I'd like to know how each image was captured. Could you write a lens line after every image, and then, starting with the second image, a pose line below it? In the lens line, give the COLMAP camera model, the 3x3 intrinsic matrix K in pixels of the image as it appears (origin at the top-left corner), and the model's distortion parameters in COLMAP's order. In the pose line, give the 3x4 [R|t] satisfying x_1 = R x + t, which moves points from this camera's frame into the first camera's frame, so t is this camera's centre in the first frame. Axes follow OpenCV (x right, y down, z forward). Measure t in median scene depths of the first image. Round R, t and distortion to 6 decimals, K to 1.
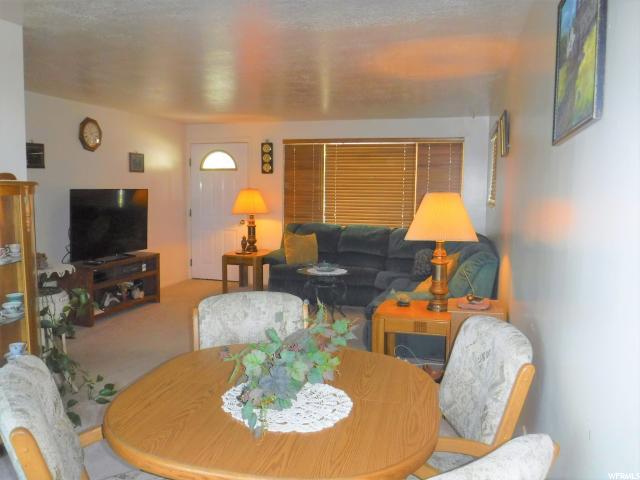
lens RADIAL K [[525.7, 0, 320.0], [0, 525.7, 240.0], [0, 0, 1]] dist [-0.059380, 0.007853]
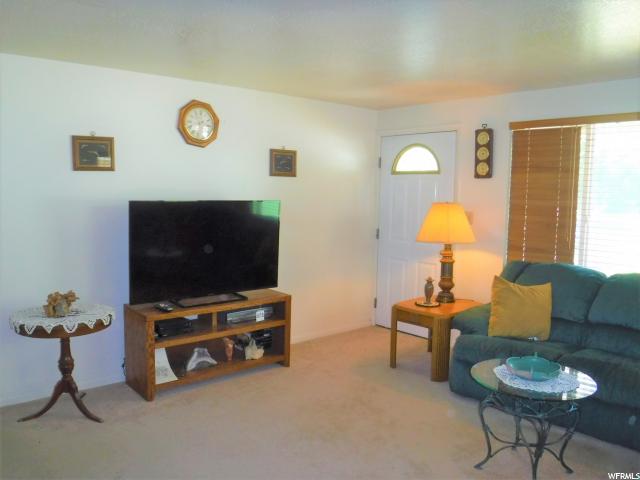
lens RADIAL K [[525.7, 0, 320.0], [0, 525.7, 240.0], [0, 0, 1]] dist [-0.059380, 0.007853]
pose [[0.843047, 0.056329, -0.534882, 0.075771], [-0.063292, 0.997981, 0.005343, -0.046517], [0.534102, 0.029350, 0.844910, 0.390482]]
